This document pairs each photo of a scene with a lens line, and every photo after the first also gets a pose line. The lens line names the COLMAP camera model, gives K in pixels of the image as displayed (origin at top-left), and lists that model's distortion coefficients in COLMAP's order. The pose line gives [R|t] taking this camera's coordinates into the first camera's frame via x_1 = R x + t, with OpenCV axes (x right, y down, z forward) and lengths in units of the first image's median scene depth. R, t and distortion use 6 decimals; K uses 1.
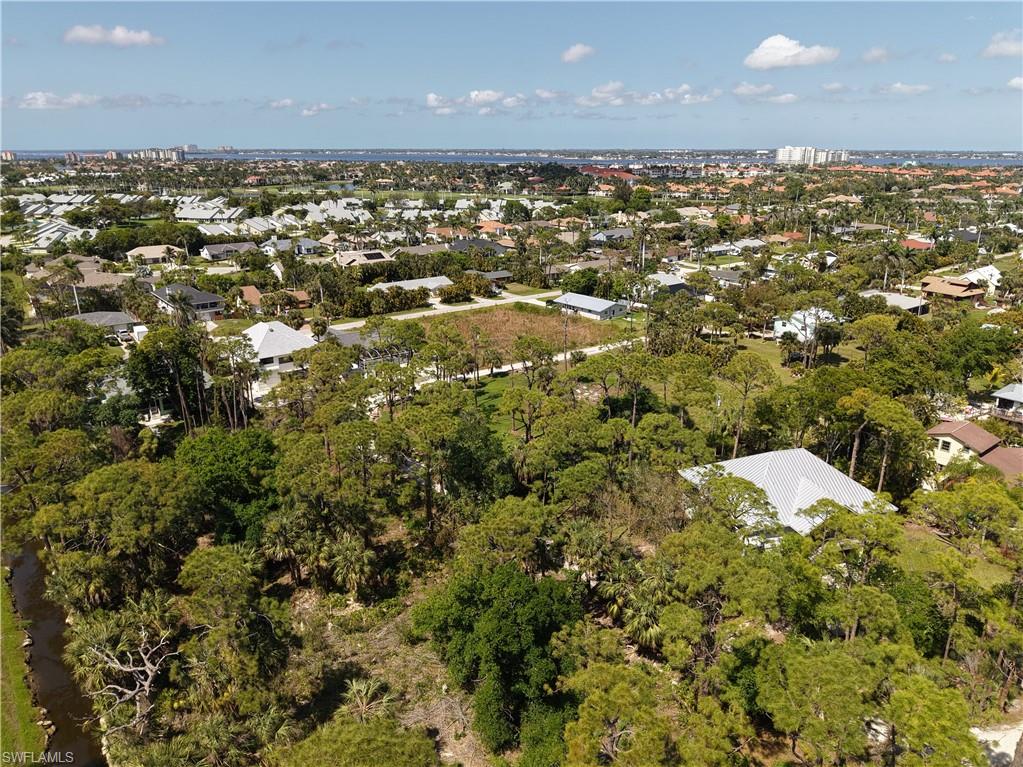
lens RADIAL K [[711.1, 0, 506.8], [0, 711.1, 381.6], [0, 0, 1]] dist [-0.011444, -0.005298]
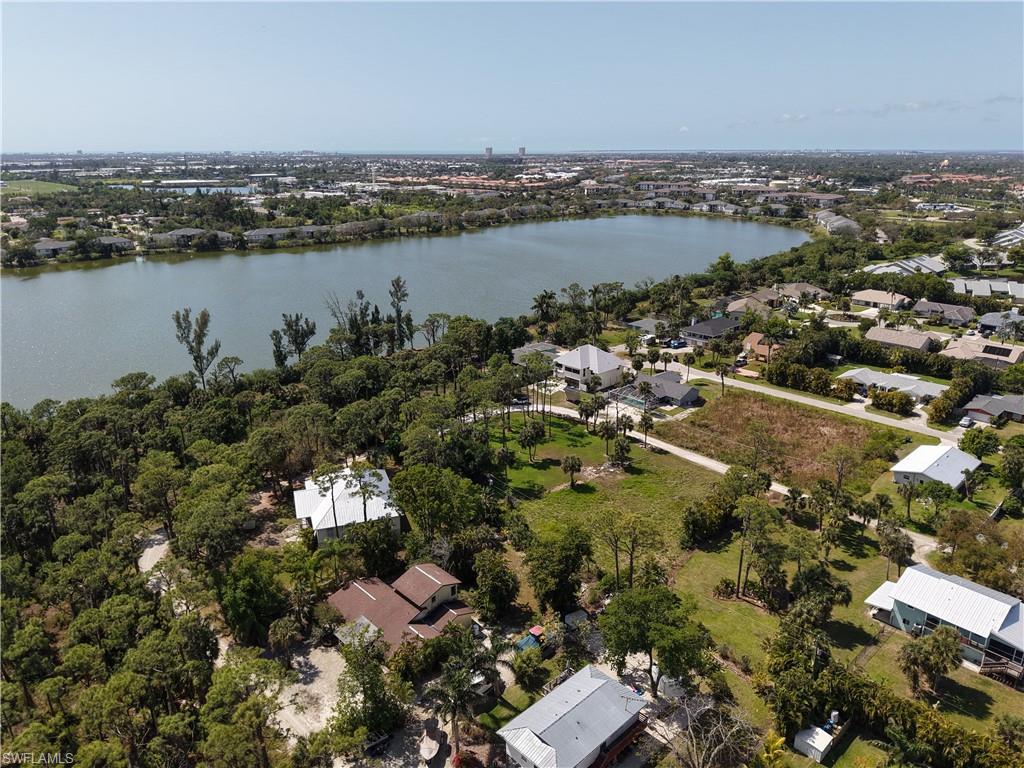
lens RADIAL K [[704.3, 0, 508.2], [0, 704.3, 386.9], [0, 0, 1]] dist [0.024265, -0.058860]
pose [[0.092558, 0.315631, -0.944357, 0.643082], [-0.307680, 0.911078, 0.274352, -0.216102], [0.946977, 0.265166, 0.181441, 0.358805]]
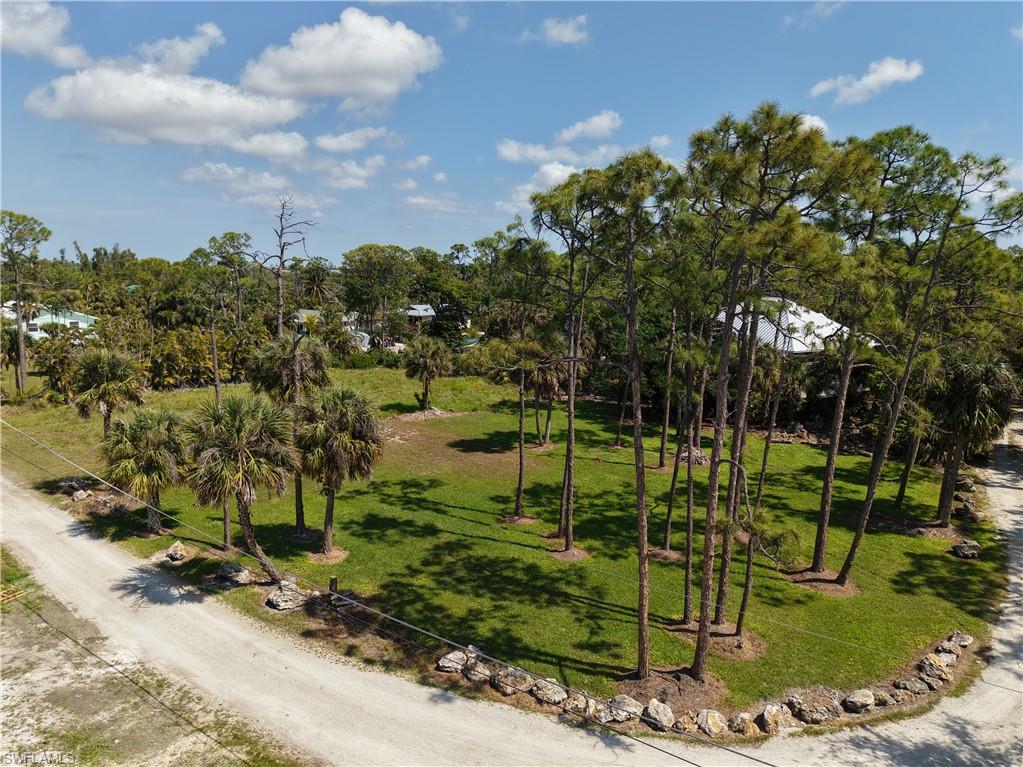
lens RADIAL K [[694.4, 0, 506.2], [0, 694.4, 388.7], [0, 0, 1]] dist [-0.001891, -0.001236]
pose [[-0.271453, -0.159290, 0.949178, -0.178723], [0.279880, 0.930524, 0.236202, -0.044637], [-0.920858, 0.329774, -0.208012, 0.574981]]
